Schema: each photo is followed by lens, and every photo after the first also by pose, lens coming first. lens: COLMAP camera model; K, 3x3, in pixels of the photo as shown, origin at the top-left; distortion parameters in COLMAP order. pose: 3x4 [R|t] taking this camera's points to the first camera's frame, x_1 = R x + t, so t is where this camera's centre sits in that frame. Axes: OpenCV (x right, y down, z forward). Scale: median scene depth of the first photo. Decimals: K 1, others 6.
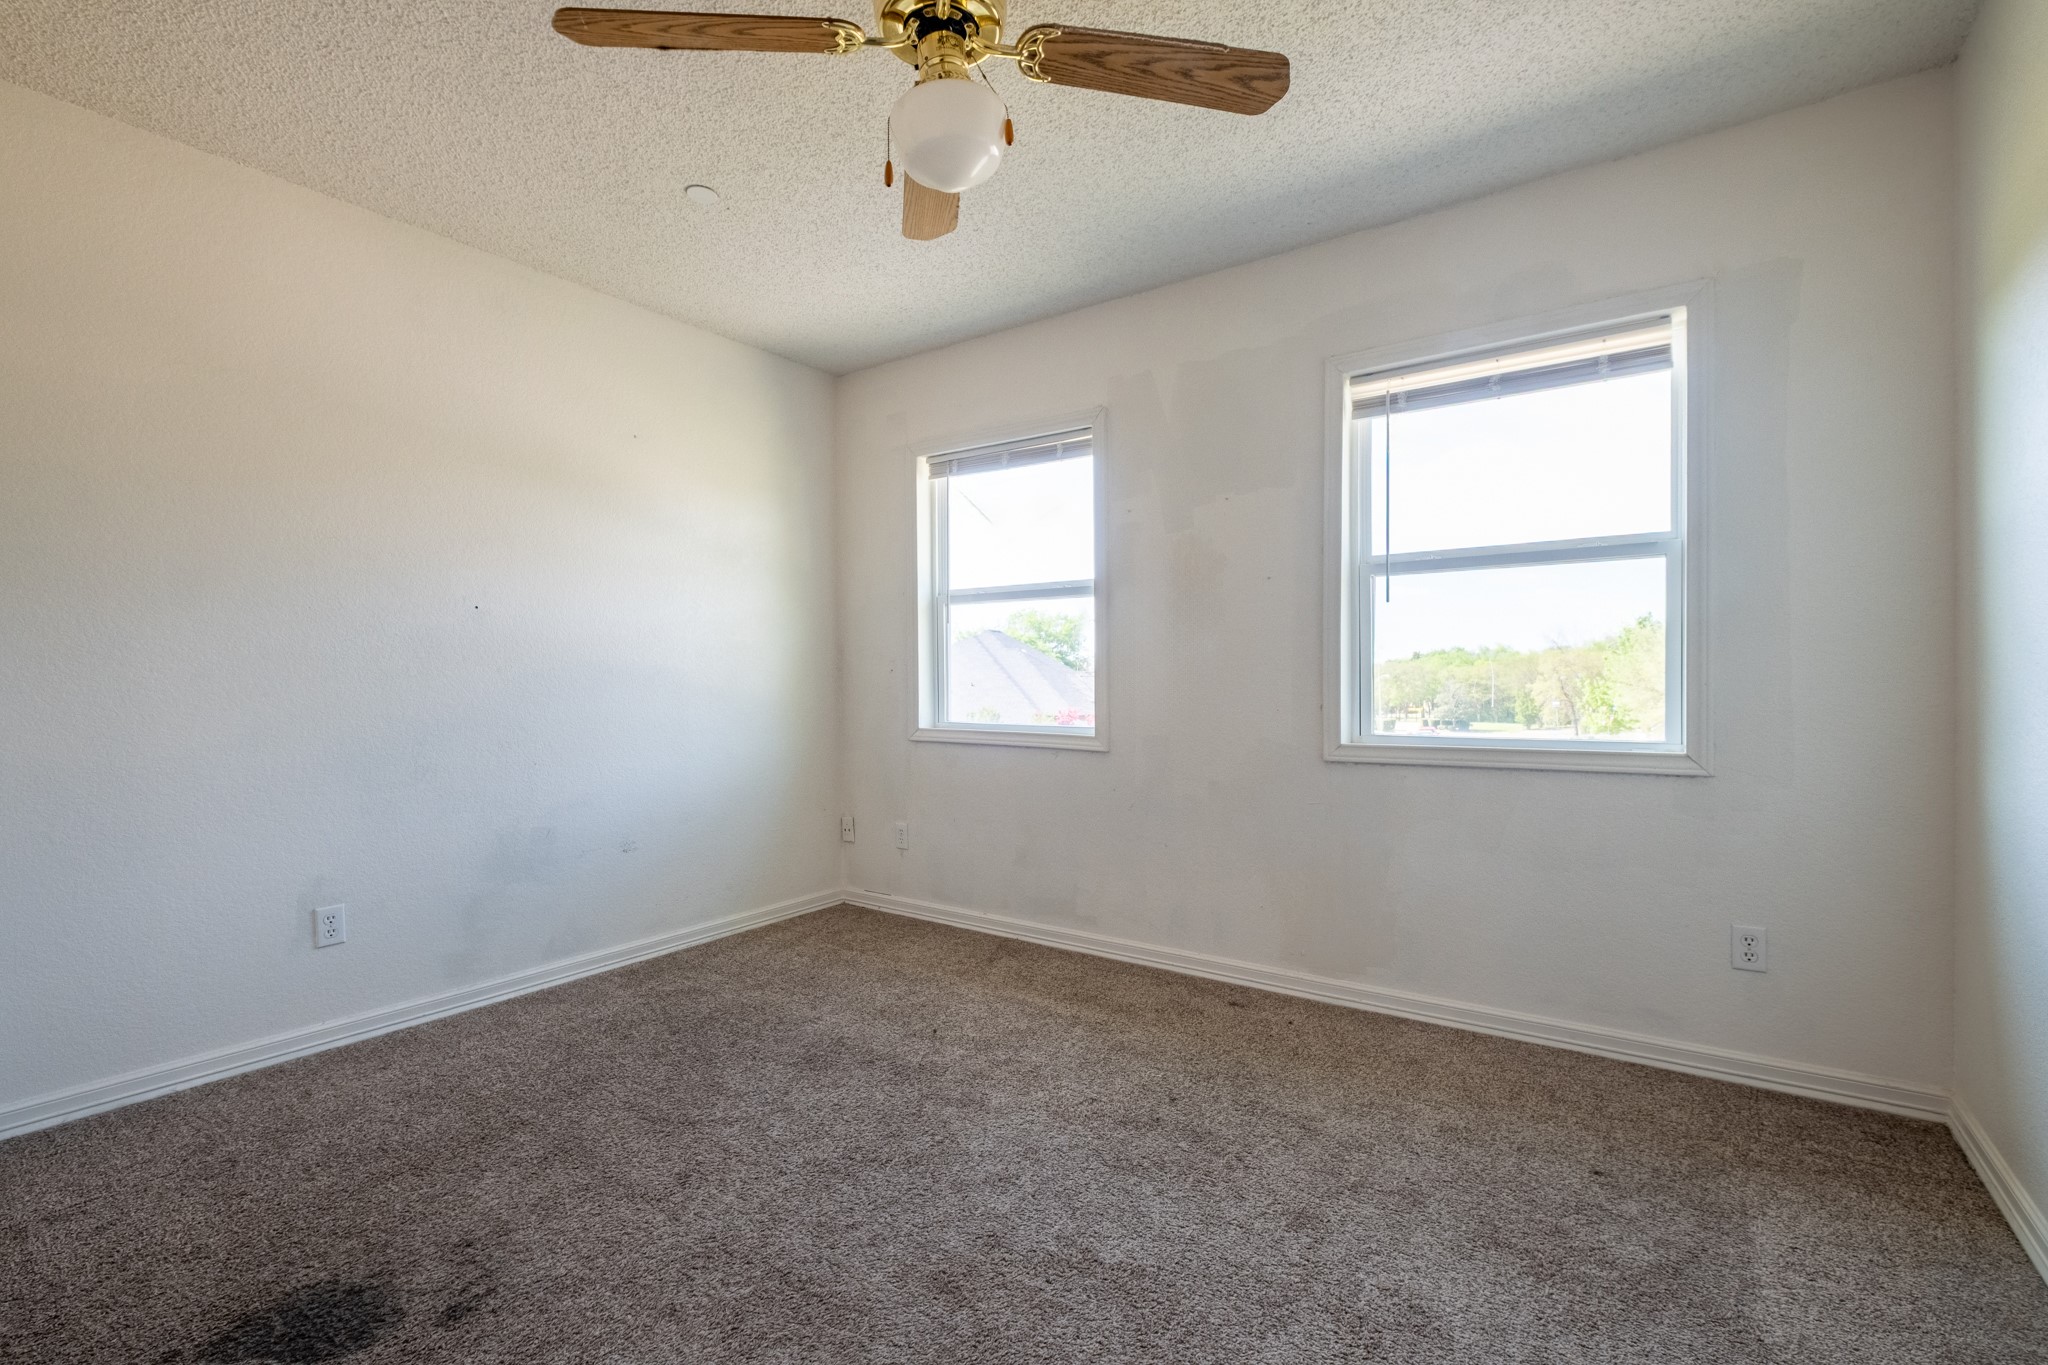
lens RADIAL K [[919.5, 0, 1016.1], [0, 919.5, 672.8], [0, 0, 1]] dist [0.012977, -0.004827]
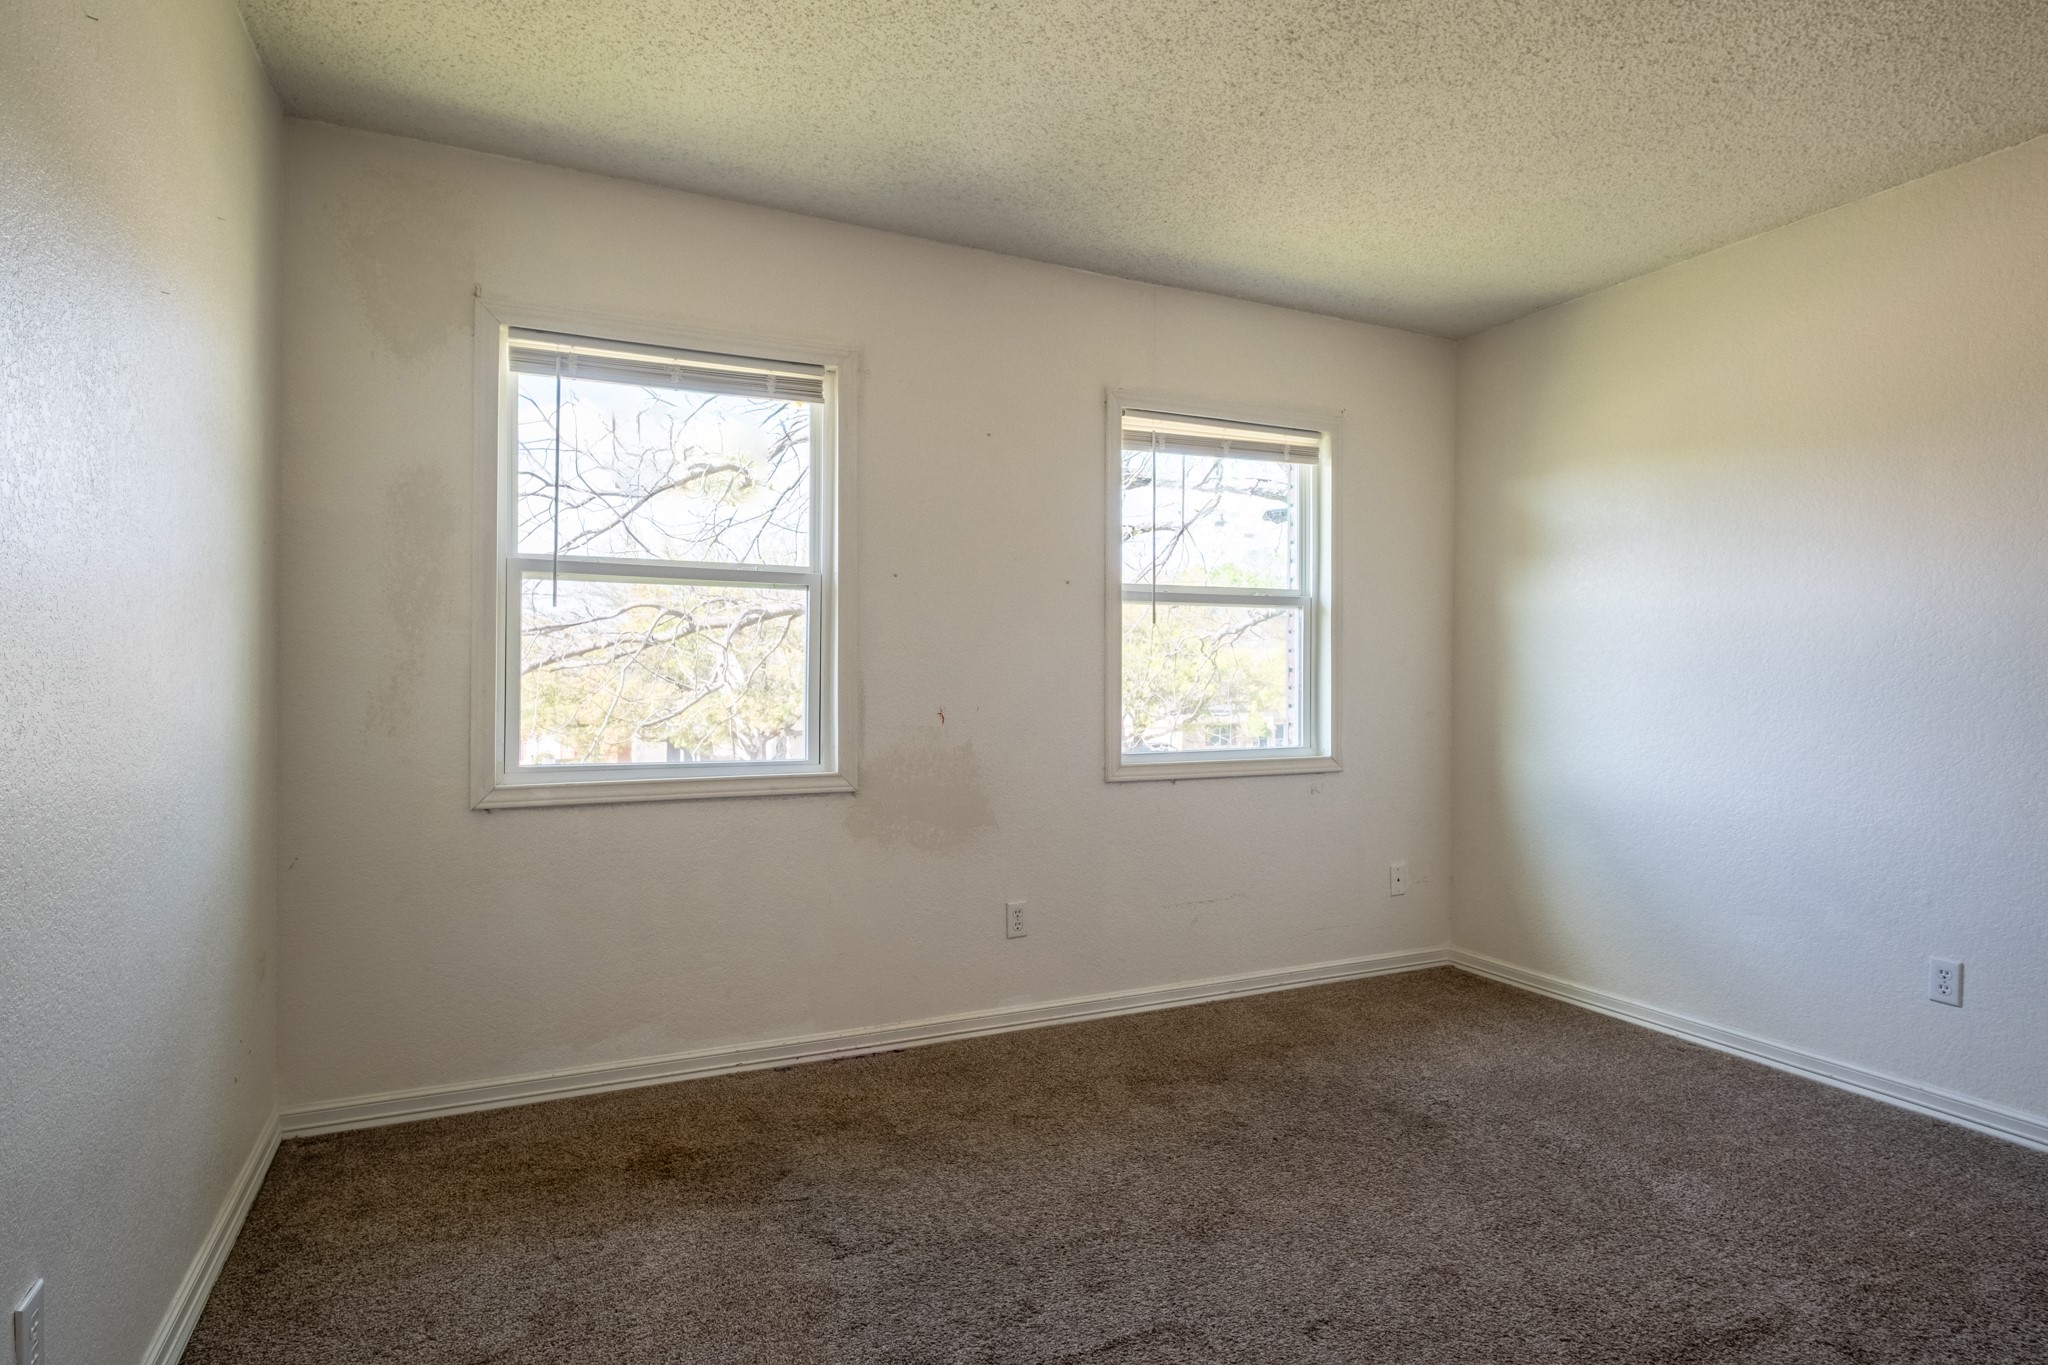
lens RADIAL K [[1073.6, 0, 1014.9], [0, 1073.6, 691.6], [0, 0, 1]] dist [0.005048, 0.000145]
pose [[0.508919, 0.007962, 0.860778, -0.581209], [-0.002032, 0.999966, -0.008048, 0.006074], [-0.860812, 0.002347, 0.508918, 0.405694]]
